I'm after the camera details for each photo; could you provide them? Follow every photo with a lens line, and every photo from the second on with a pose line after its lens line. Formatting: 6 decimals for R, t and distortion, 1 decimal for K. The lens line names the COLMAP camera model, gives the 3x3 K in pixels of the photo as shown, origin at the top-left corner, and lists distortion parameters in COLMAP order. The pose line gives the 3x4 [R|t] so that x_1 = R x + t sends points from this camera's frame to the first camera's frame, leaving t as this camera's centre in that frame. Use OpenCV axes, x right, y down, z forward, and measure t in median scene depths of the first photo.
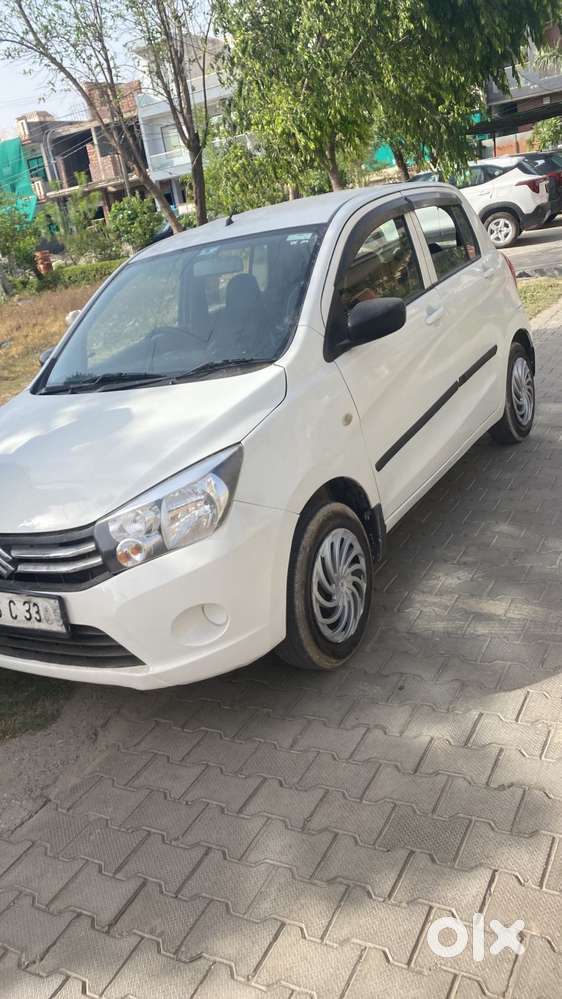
lens RADIAL K [[781.7, 0, 286.7], [0, 781.7, 502.2], [0, 0, 1]] dist [0.030364, -0.008194]
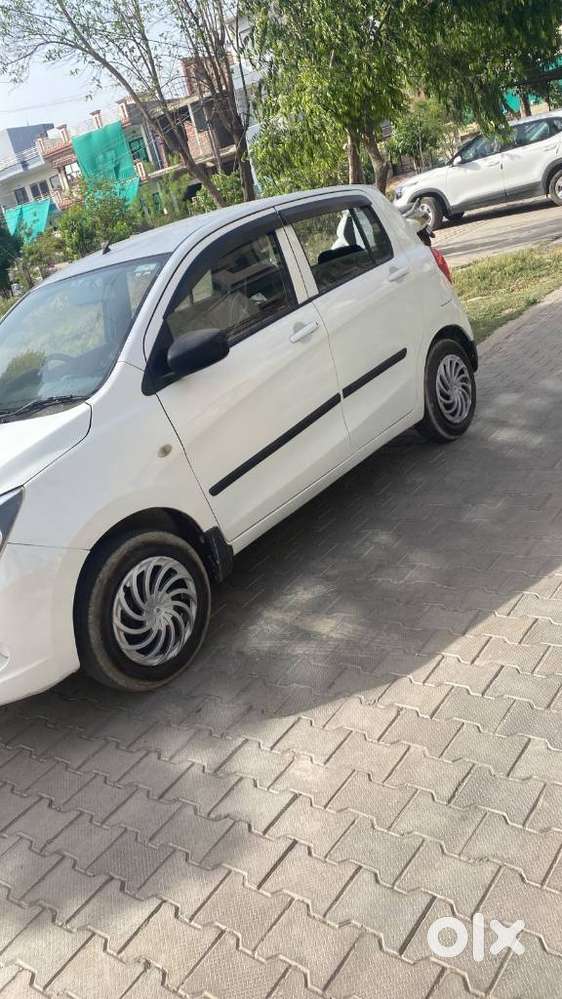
lens RADIAL K [[786.3, 0, 283.2], [0, 786.3, 500.4], [0, 0, 1]] dist [0.027725, -0.003196]
pose [[0.991494, -0.028596, -0.126969, 0.377476], [0.032559, 0.999042, 0.029244, -0.067456], [0.126011, -0.033130, 0.991476, -0.020146]]
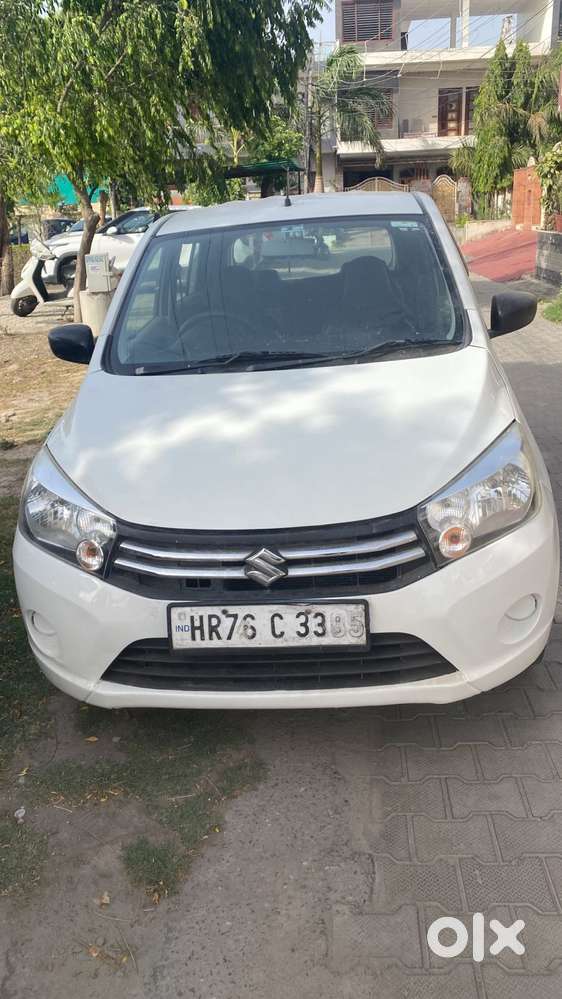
lens RADIAL K [[781.7, 0, 286.7], [0, 781.7, 502.2], [0, 0, 1]] dist [0.030364, -0.008194]
pose [[0.899131, -0.019311, 0.437254, -0.627080], [0.043808, 0.997980, -0.046008, 0.044904], [-0.435482, 0.060523, 0.898160, 0.253146]]
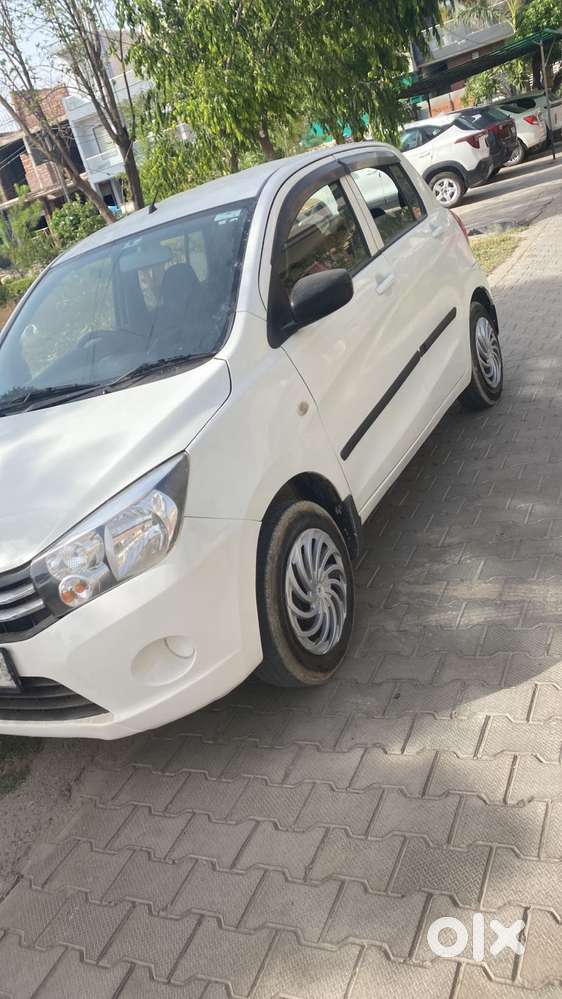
lens RADIAL K [[786.3, 0, 283.2], [0, 786.3, 500.4], [0, 0, 1]] dist [0.027725, -0.003196]
pose [[0.991825, -0.126204, 0.018857, 0.025085], [0.125925, 0.991922, 0.015313, -0.017351], [-0.020637, -0.012814, 0.999705, 0.088352]]
